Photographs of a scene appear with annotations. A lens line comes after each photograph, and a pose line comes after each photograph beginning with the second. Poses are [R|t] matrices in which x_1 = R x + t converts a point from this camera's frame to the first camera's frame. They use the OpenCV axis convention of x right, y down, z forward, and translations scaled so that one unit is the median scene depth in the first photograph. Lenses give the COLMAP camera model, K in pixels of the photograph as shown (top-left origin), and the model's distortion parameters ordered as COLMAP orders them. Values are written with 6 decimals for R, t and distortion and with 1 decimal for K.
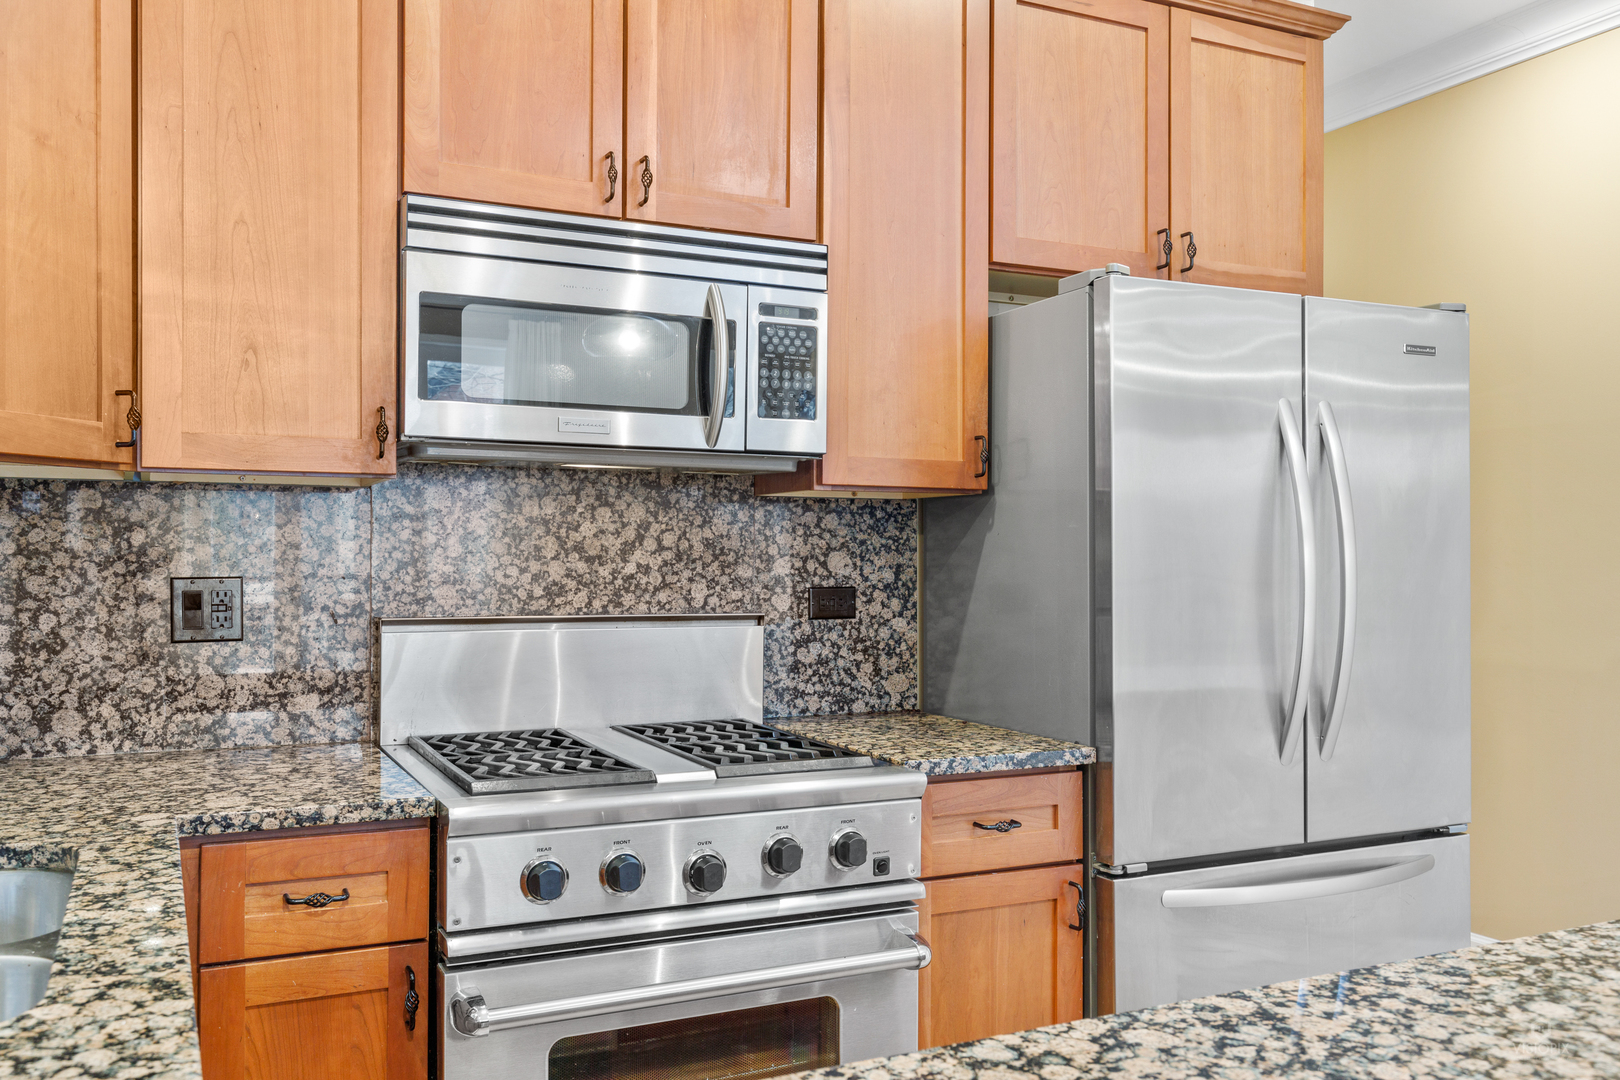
lens RADIAL K [[1321.7, 0, 799.5], [0, 1321.7, 553.6], [0, 0, 1]] dist [0.009044, 0.003173]
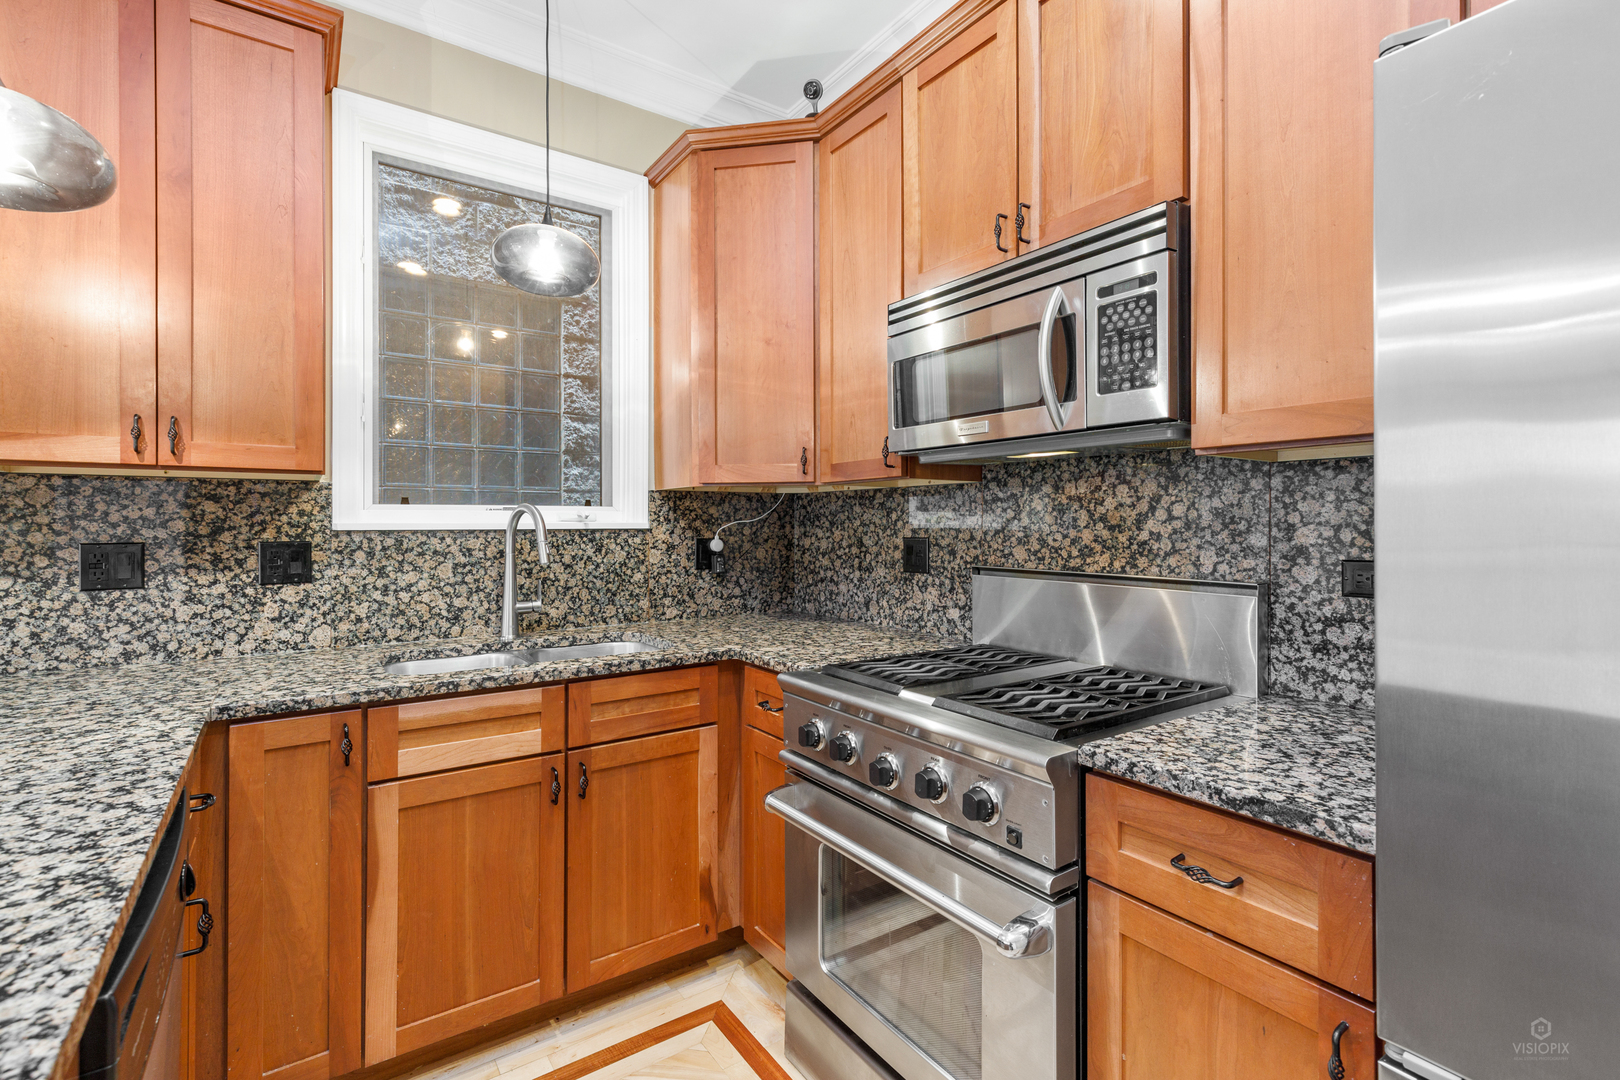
lens RADIAL K [[736.6, 0, 810.3], [0, 736.6, 521.5], [0, 0, 1]] dist [0.007512, -0.001368]
pose [[0.154768, -0.007682, -0.987921, 0.494539], [0.005558, 0.999961, -0.006905, 0.001649], [0.987935, -0.004423, 0.154804, 0.642970]]
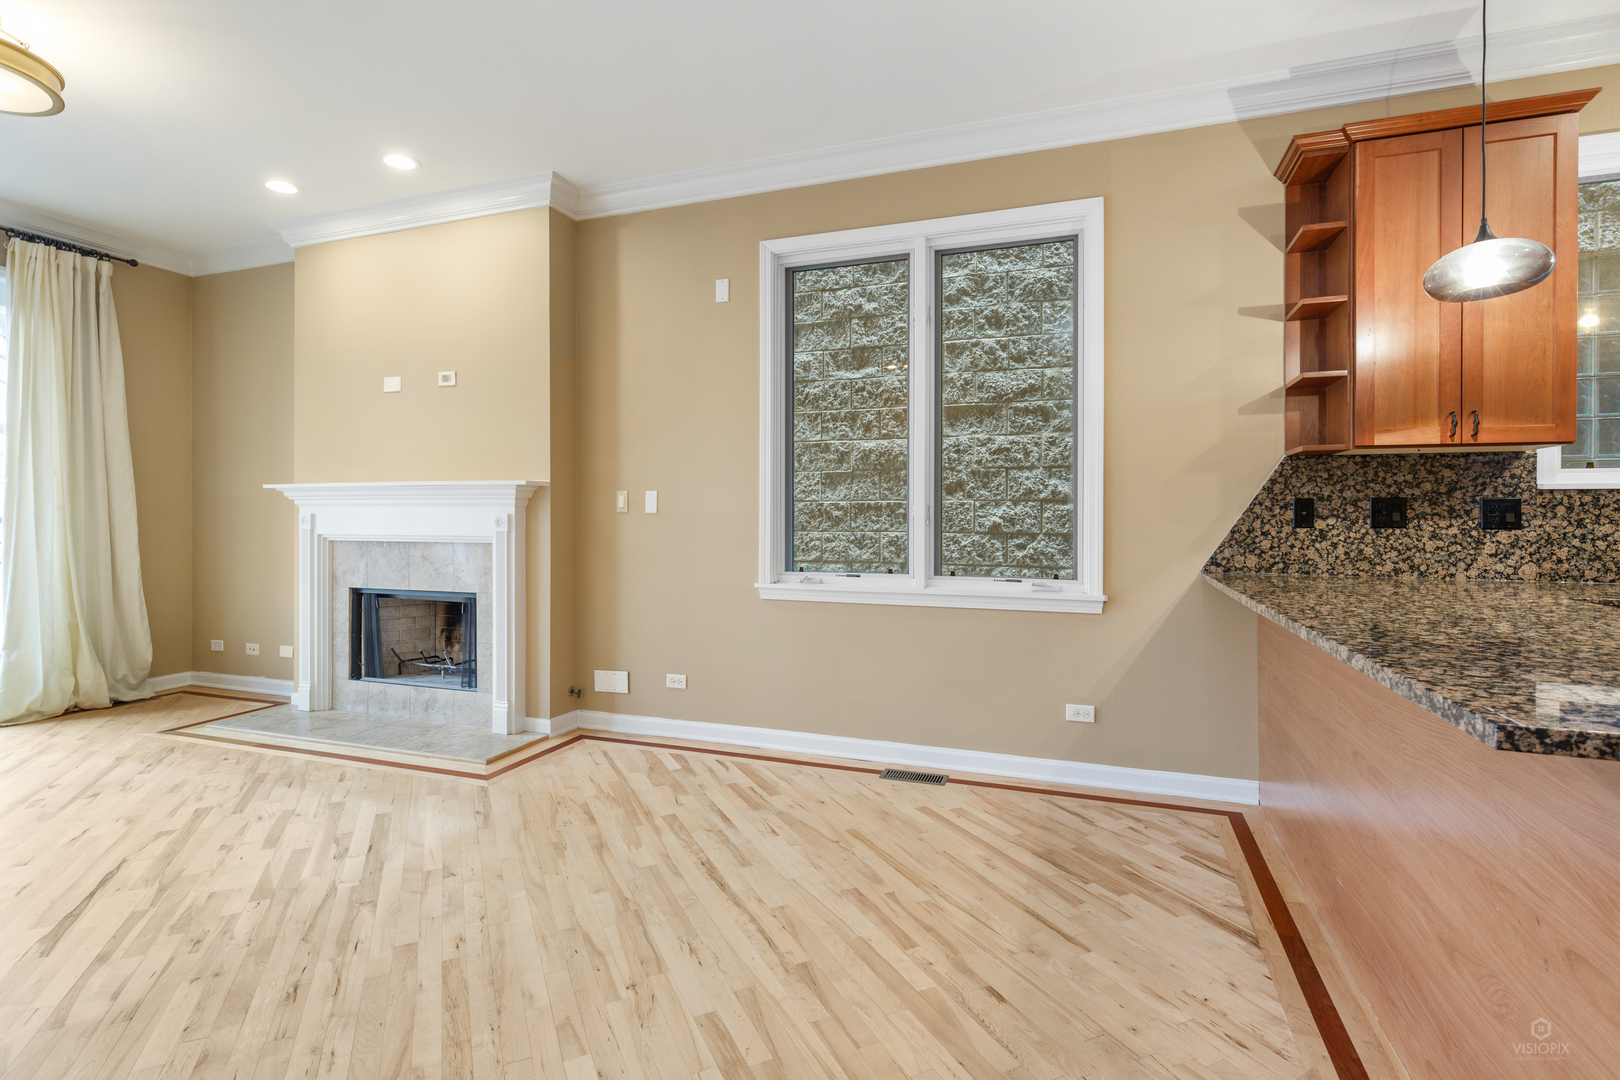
lens RADIAL K [[785.1, 0, 808.3], [0, 785.1, 516.6], [0, 0, 1]] dist [0.002310, -0.000192]
pose [[-0.718869, -0.003113, -0.695138, 1.121590], [-0.003030, 0.999995, -0.001344, 0.045990], [0.695139, 0.001140, -0.718875, 0.331272]]
